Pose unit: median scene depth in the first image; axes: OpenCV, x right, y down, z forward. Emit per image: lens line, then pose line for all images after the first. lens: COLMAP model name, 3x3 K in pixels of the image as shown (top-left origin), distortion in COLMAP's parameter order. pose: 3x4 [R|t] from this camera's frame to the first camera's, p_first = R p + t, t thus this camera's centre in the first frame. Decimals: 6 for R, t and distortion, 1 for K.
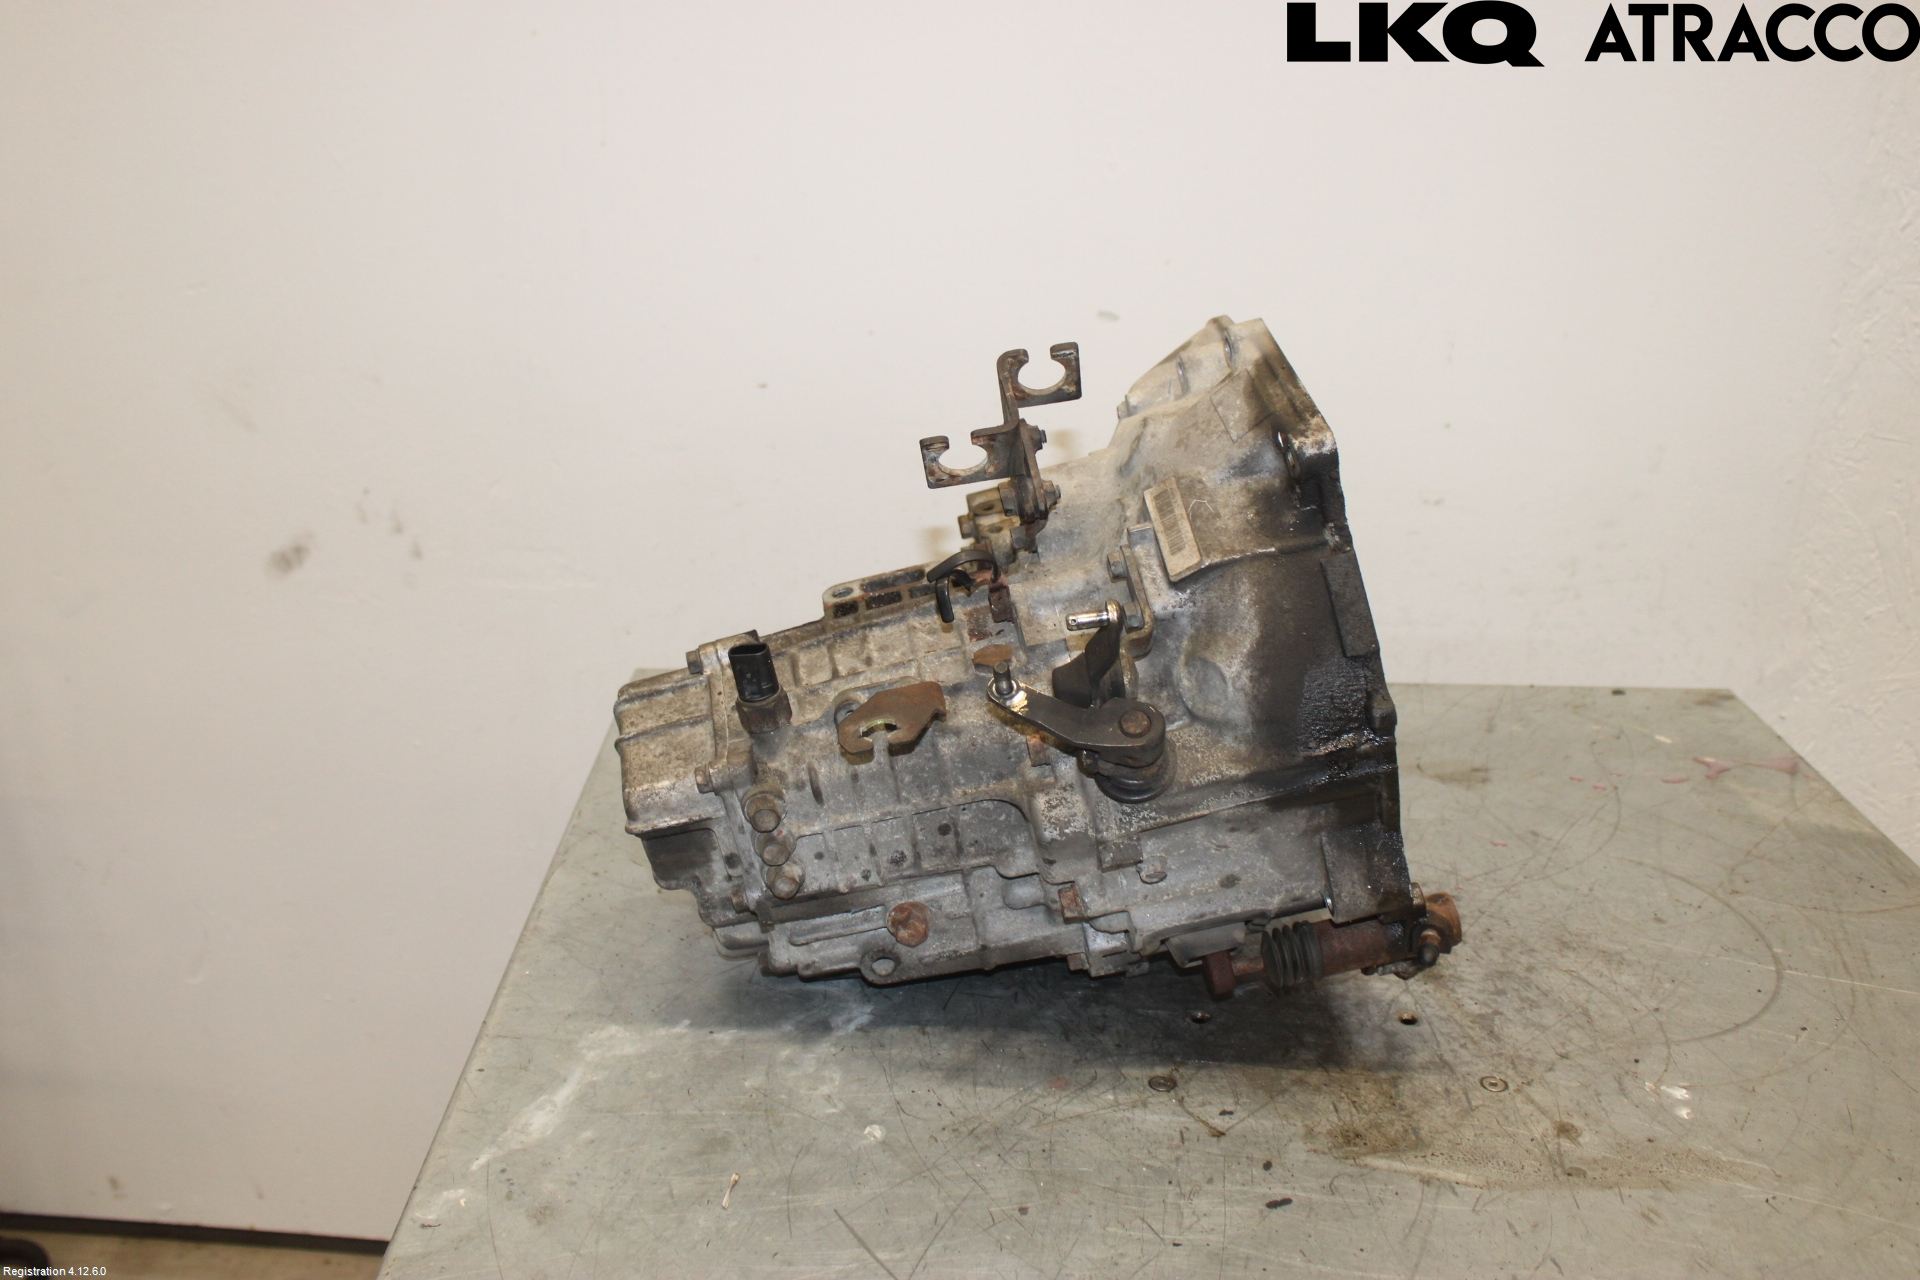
lens RADIAL K [[1918.0, 0, 960.0], [0, 1918.0, 640.0], [0, 0, 1]] dist [-0.123959, 0.014197]
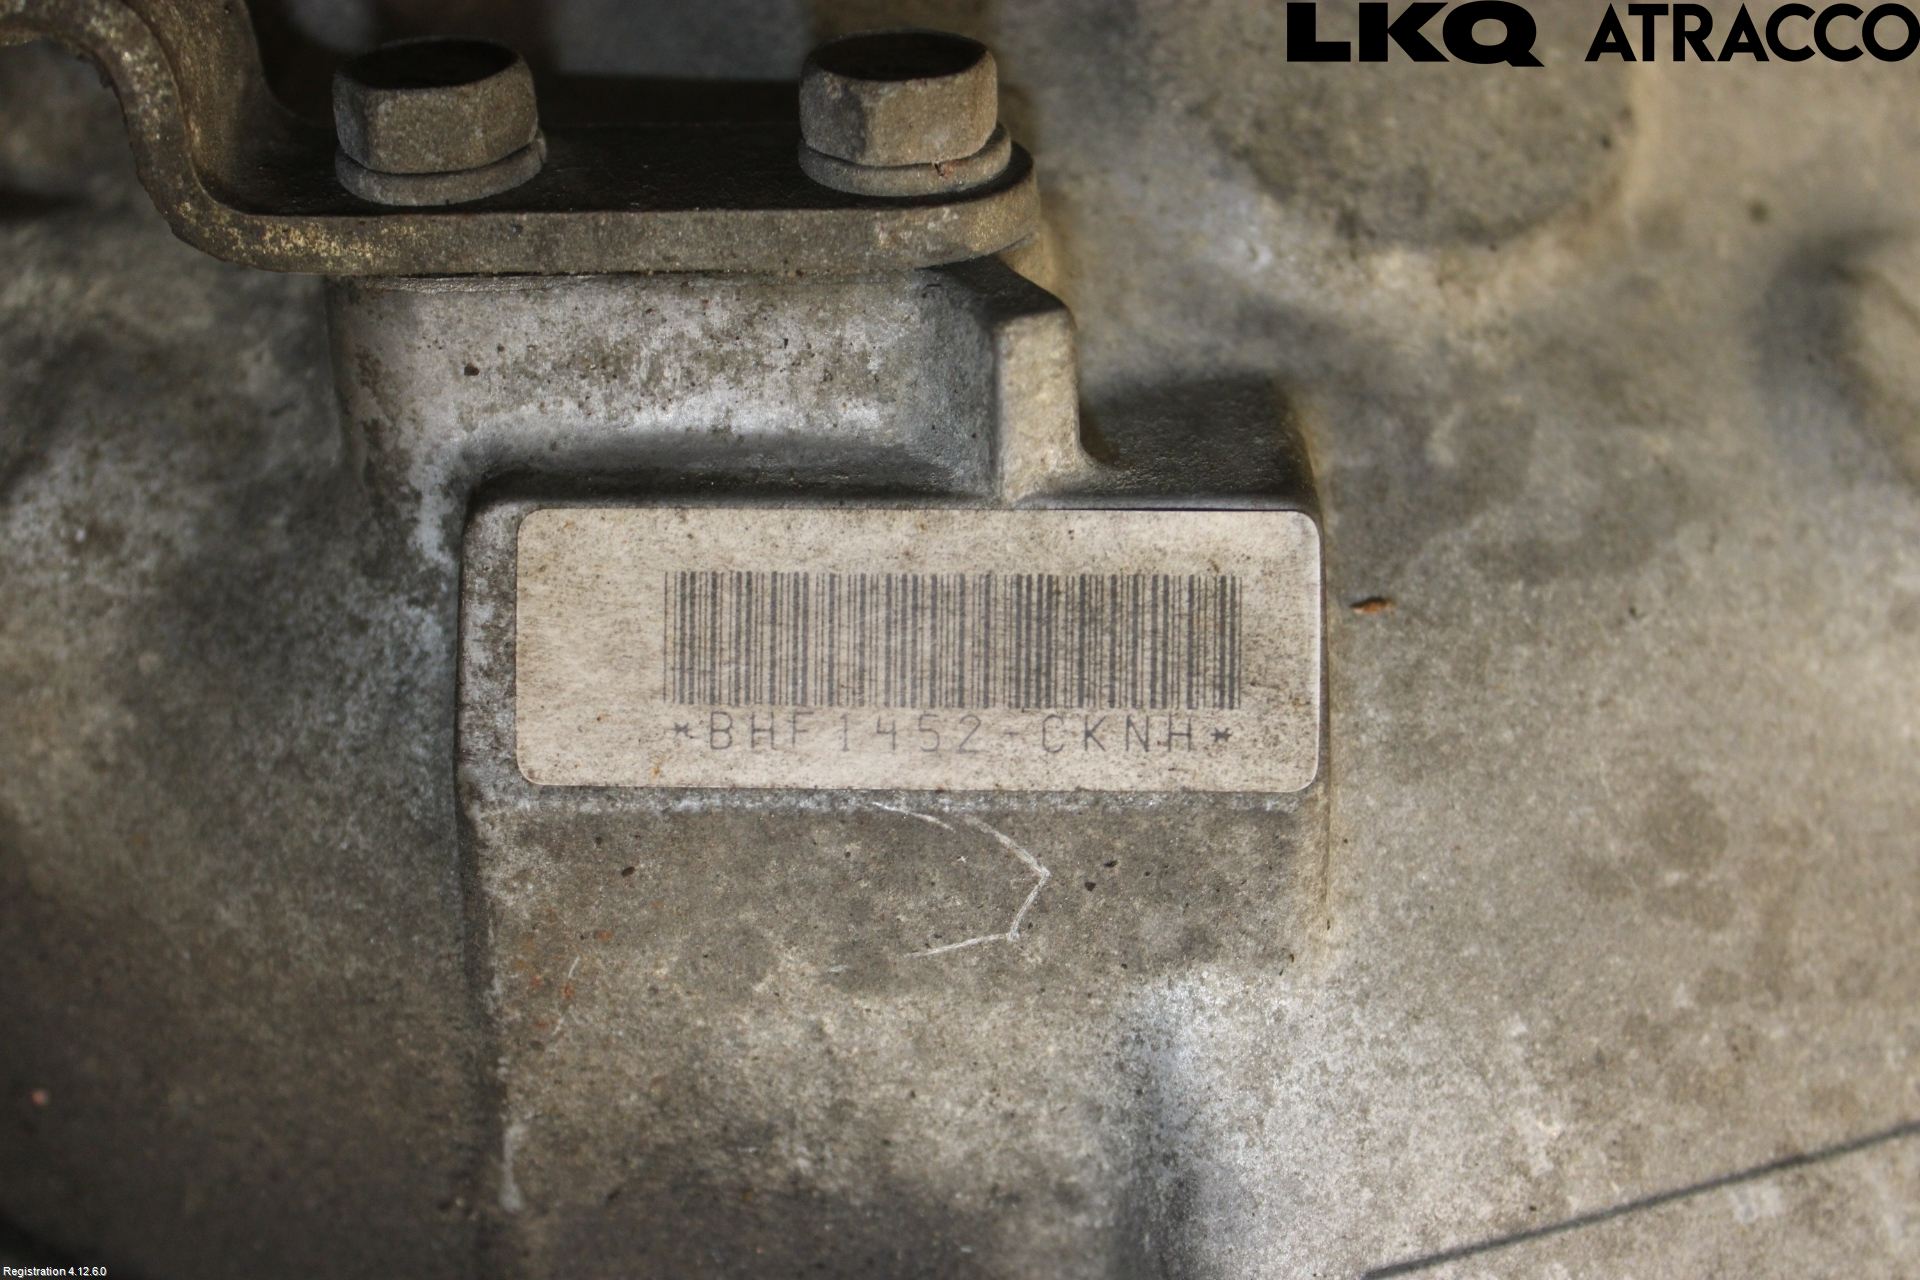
lens RADIAL K [[2823.3, 0, 960.0], [0, 2823.3, 640.0], [0, 0, 1]] dist [0.000907, 0.000538]
pose [[-0.162626, 0.763427, 0.625085, -0.012129], [-0.810099, -0.464976, 0.357124, -0.136423], [0.563288, -0.448303, 0.694068, 0.904422]]
